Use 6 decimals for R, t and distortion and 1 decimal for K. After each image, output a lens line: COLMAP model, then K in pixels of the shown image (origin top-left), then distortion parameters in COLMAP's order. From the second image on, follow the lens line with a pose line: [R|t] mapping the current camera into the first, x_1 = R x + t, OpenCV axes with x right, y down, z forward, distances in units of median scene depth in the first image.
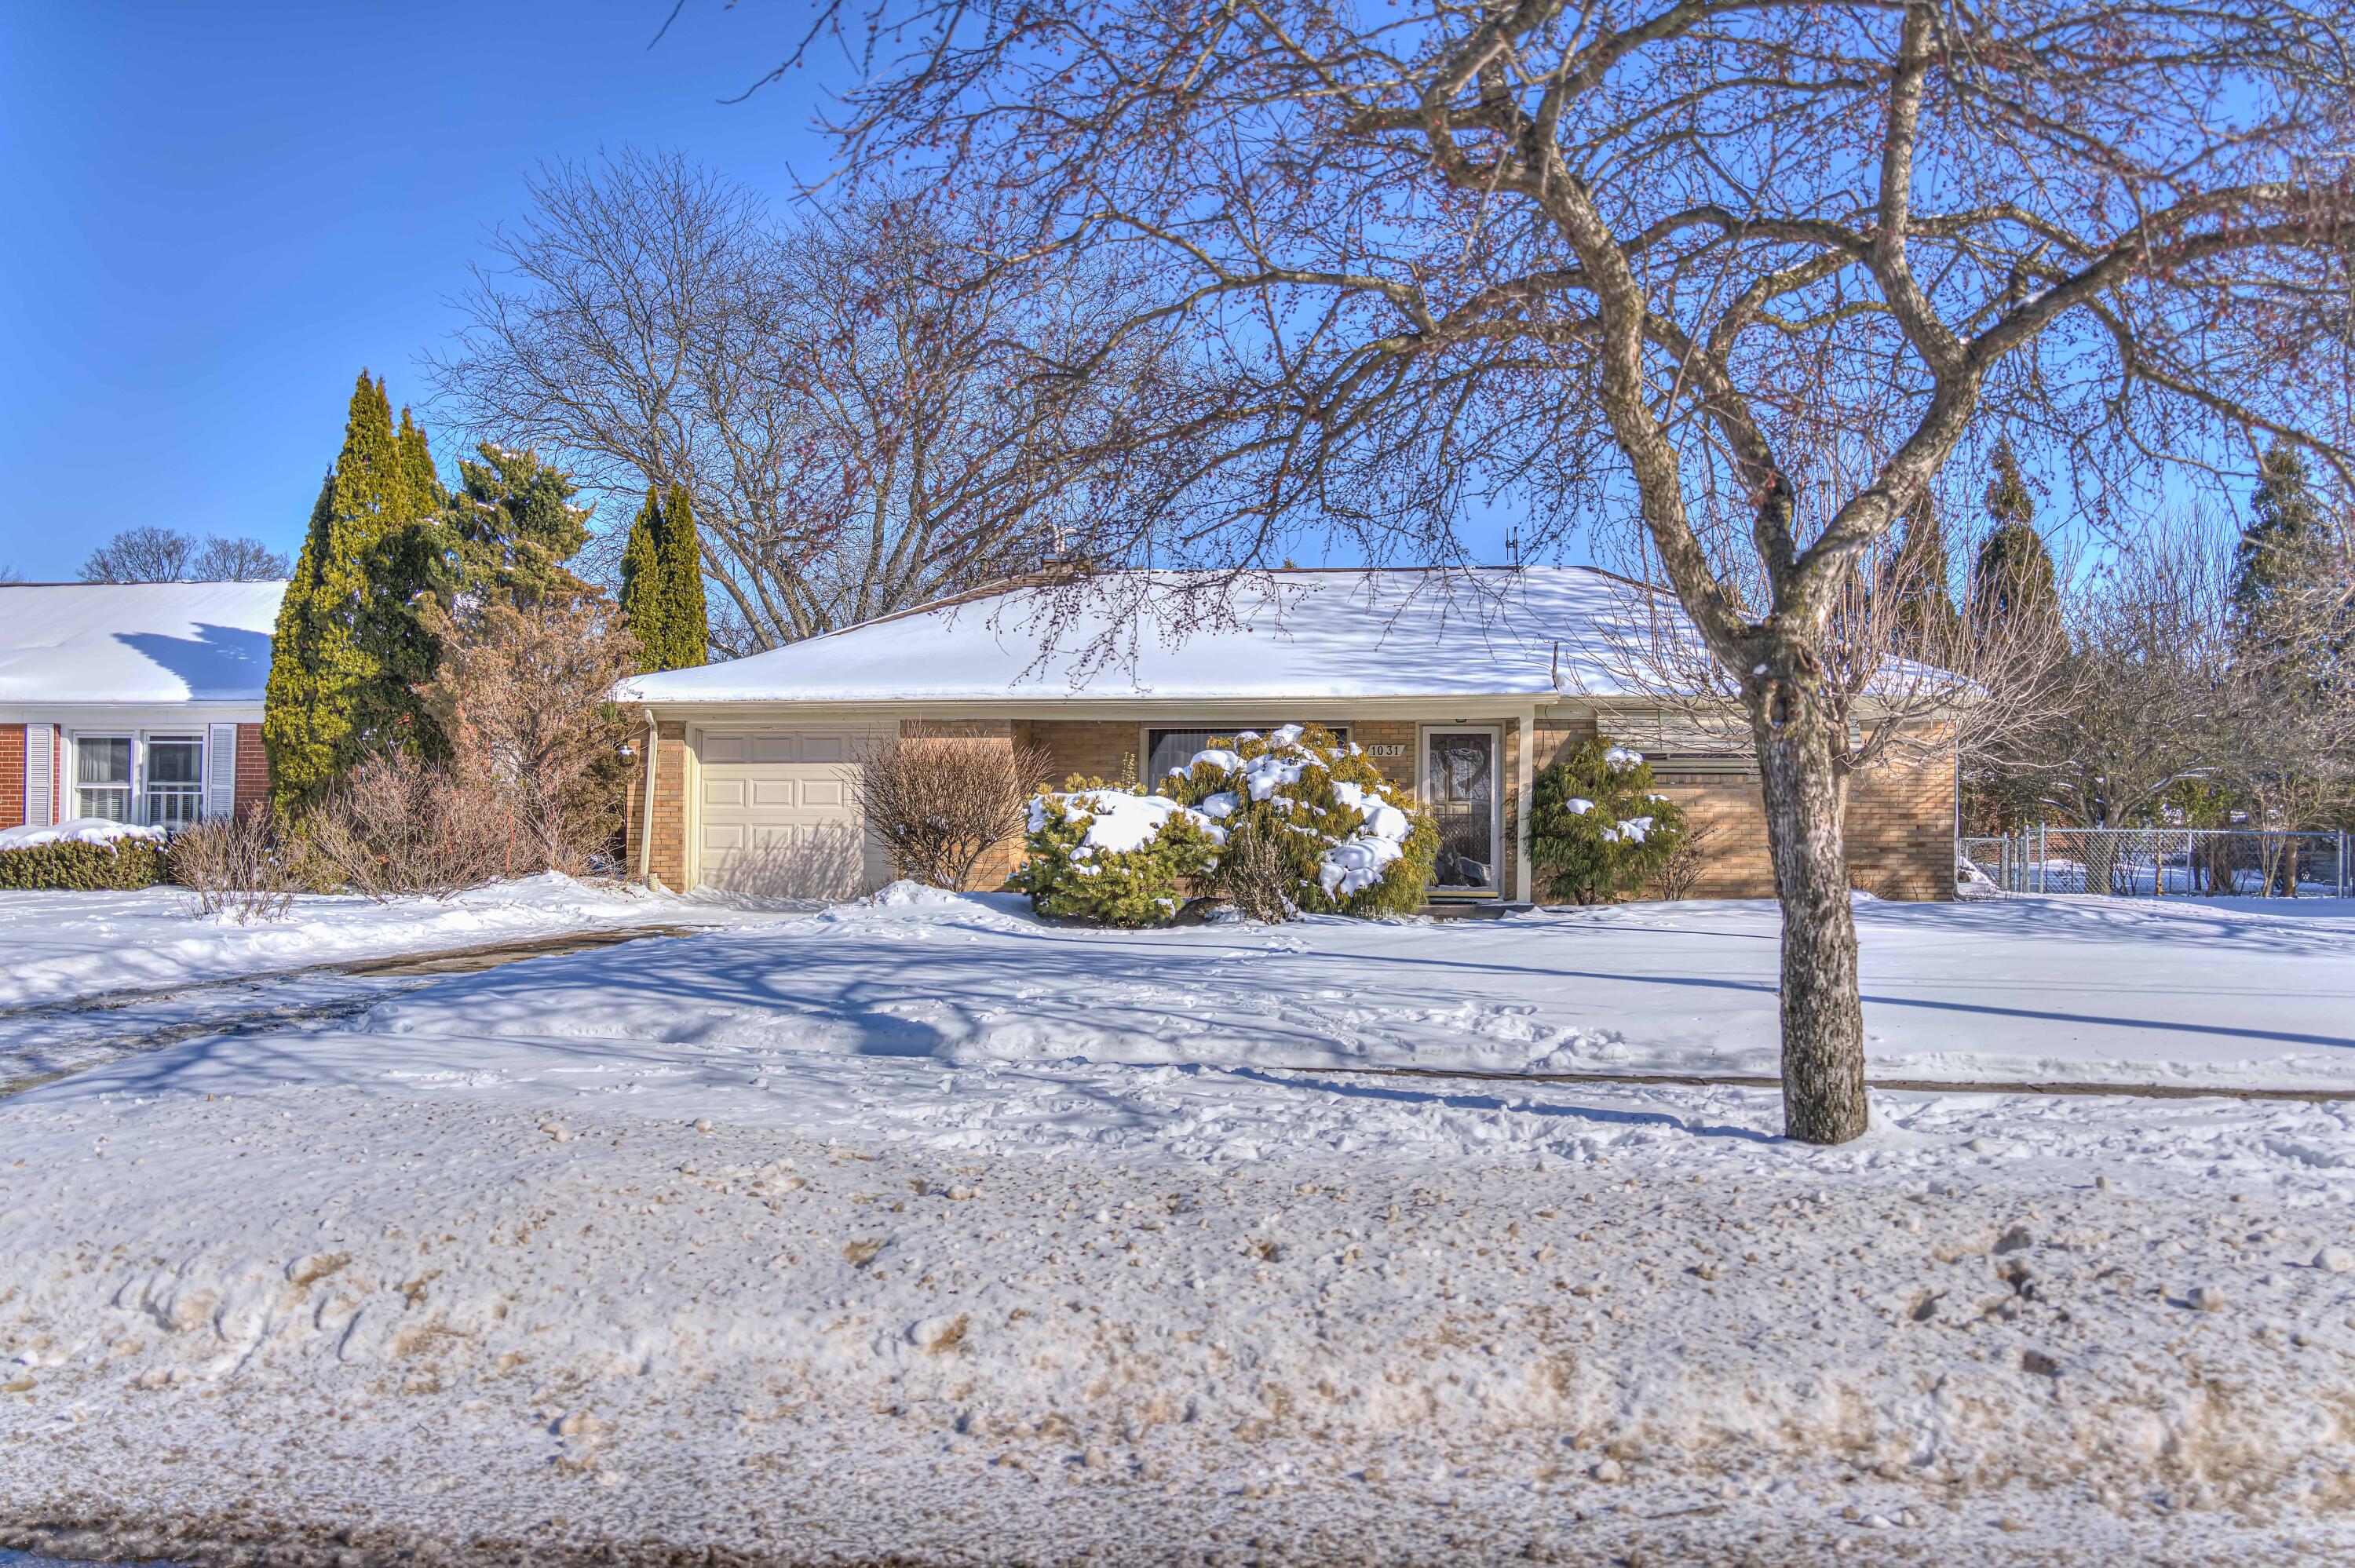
lens RADIAL K [[1917.7, 0, 1177.4], [0, 1917.7, 784.5], [0, 0, 1]] dist [0.002114, -0.000834]
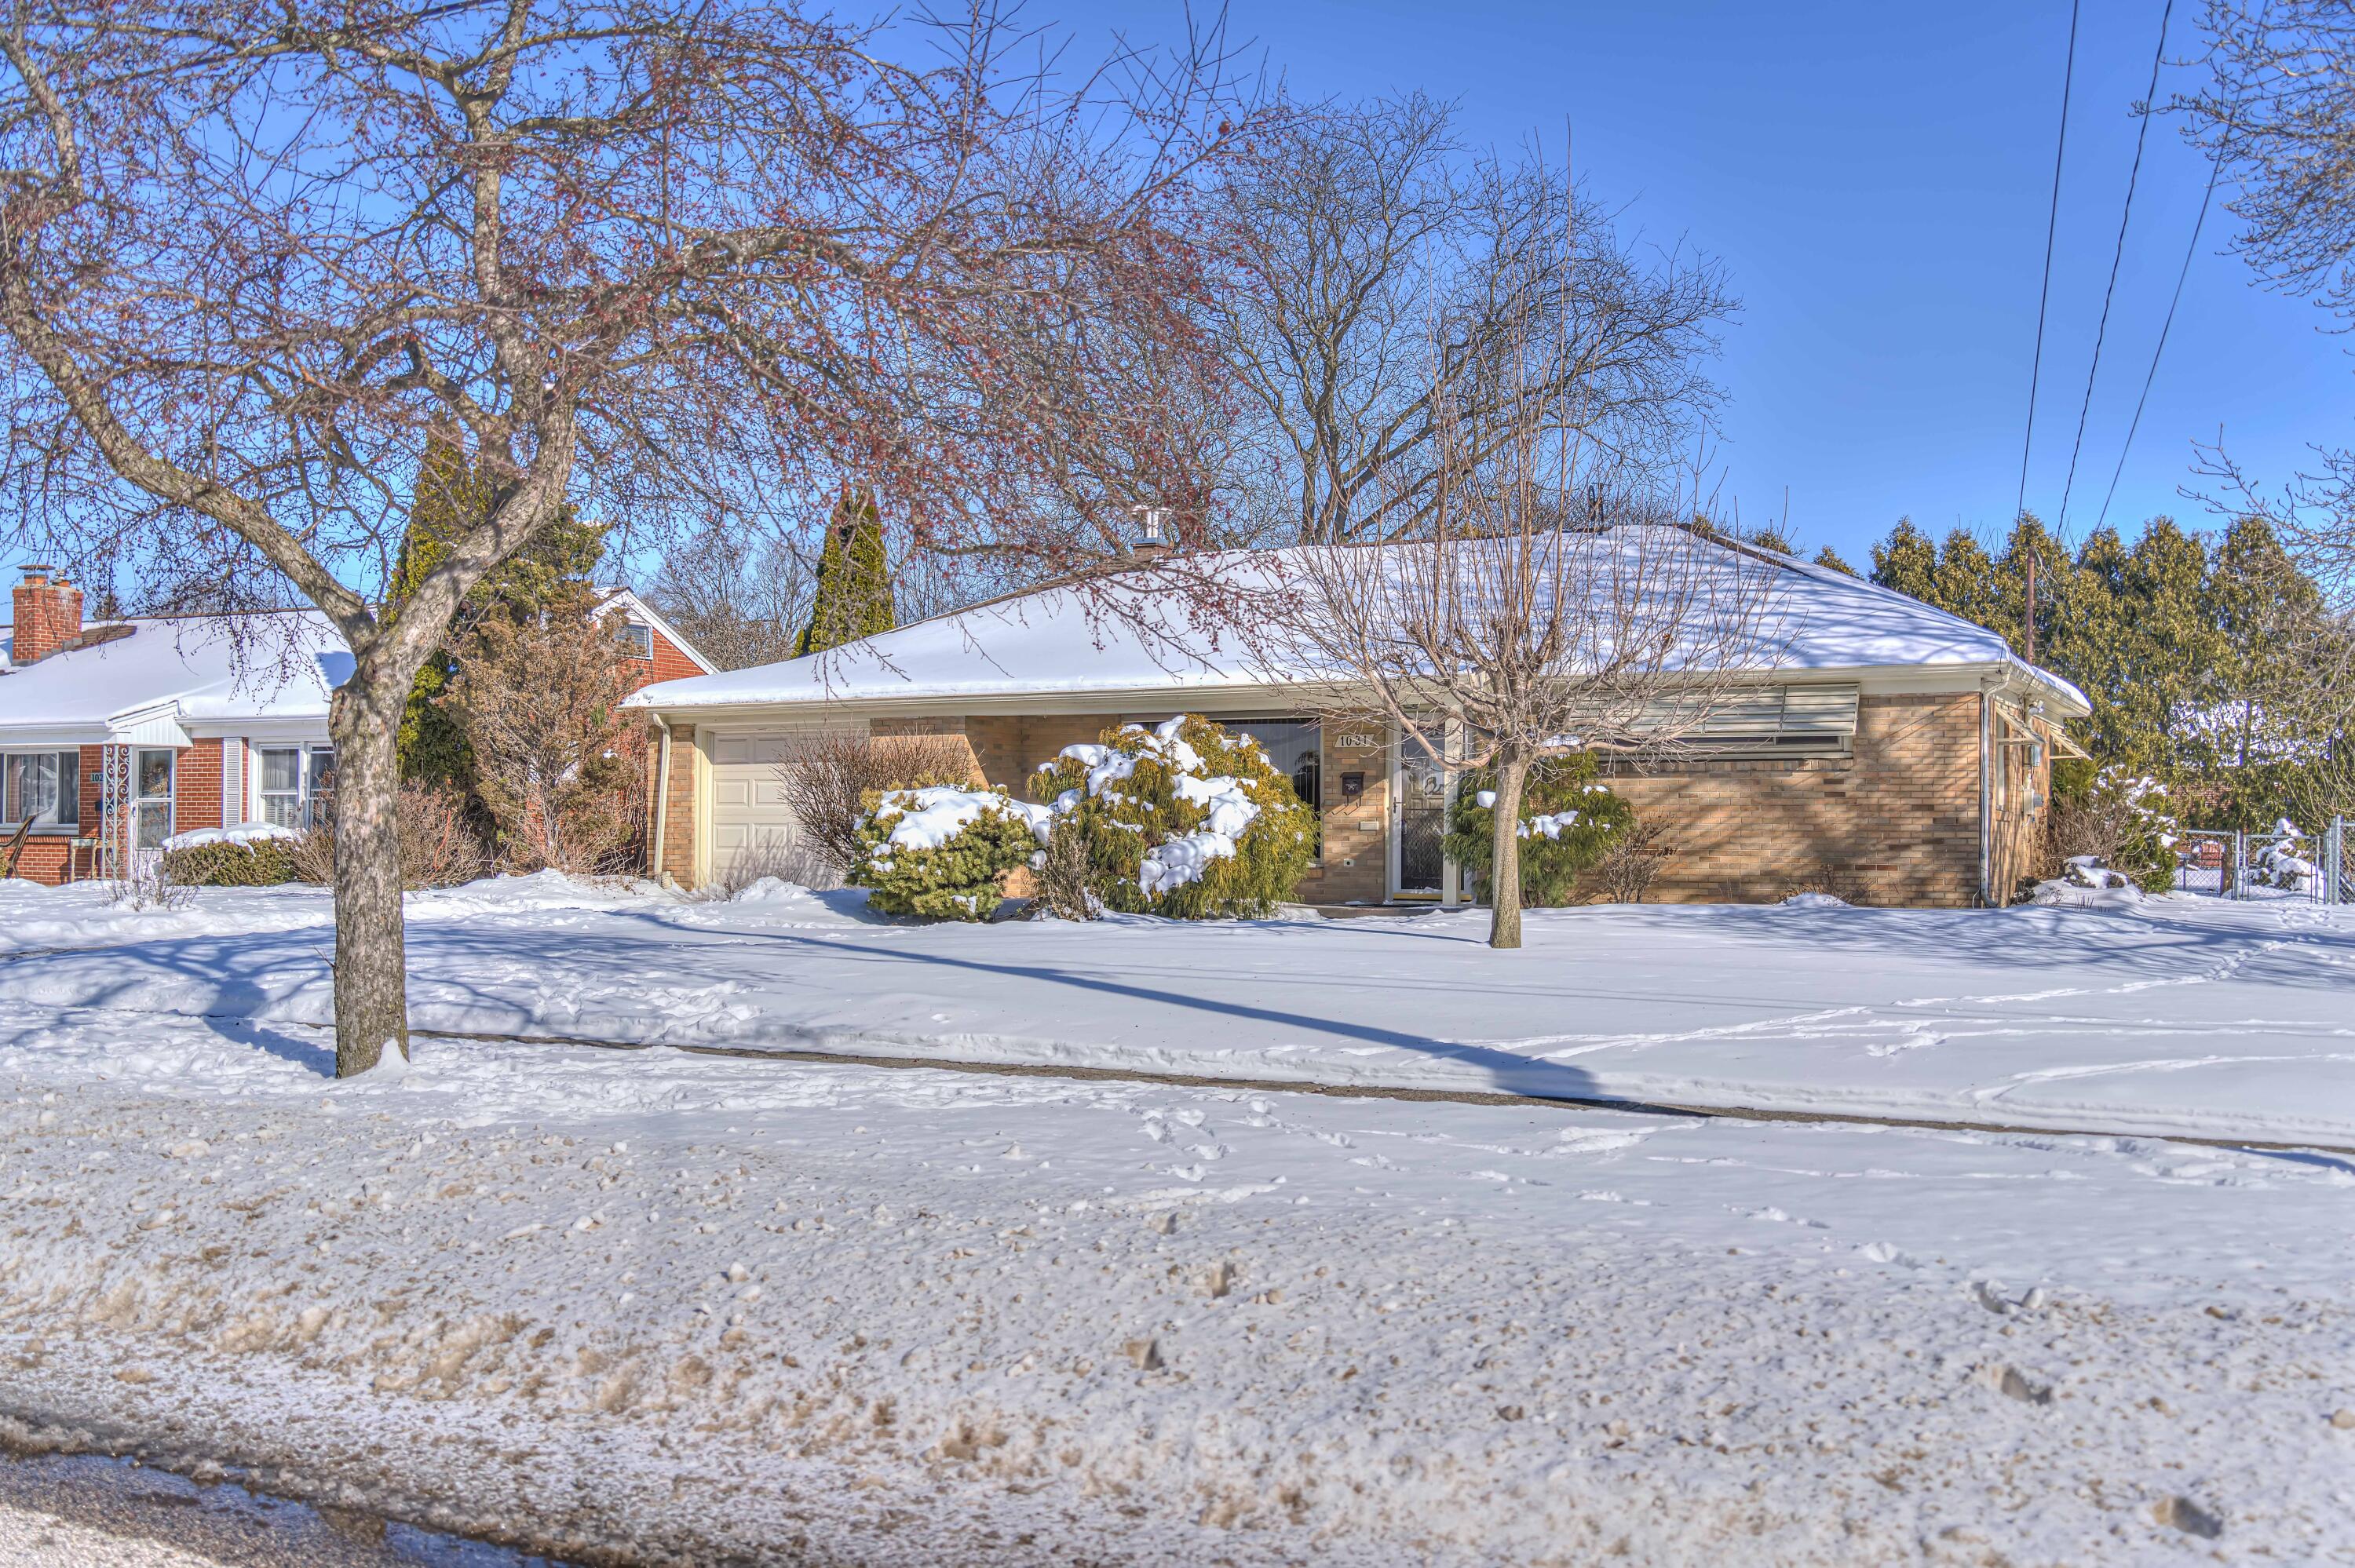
lens RADIAL K [[2226.5, 0, 1177.7], [0, 2226.5, 784.8], [0, 0, 1]] dist [-0.012638, 0.000000]
pose [[0.942022, -0.010722, -0.335380, 0.428453], [0.011190, 0.999937, -0.000537, 0.003631], [0.335364, -0.003247, 0.942083, -0.042380]]
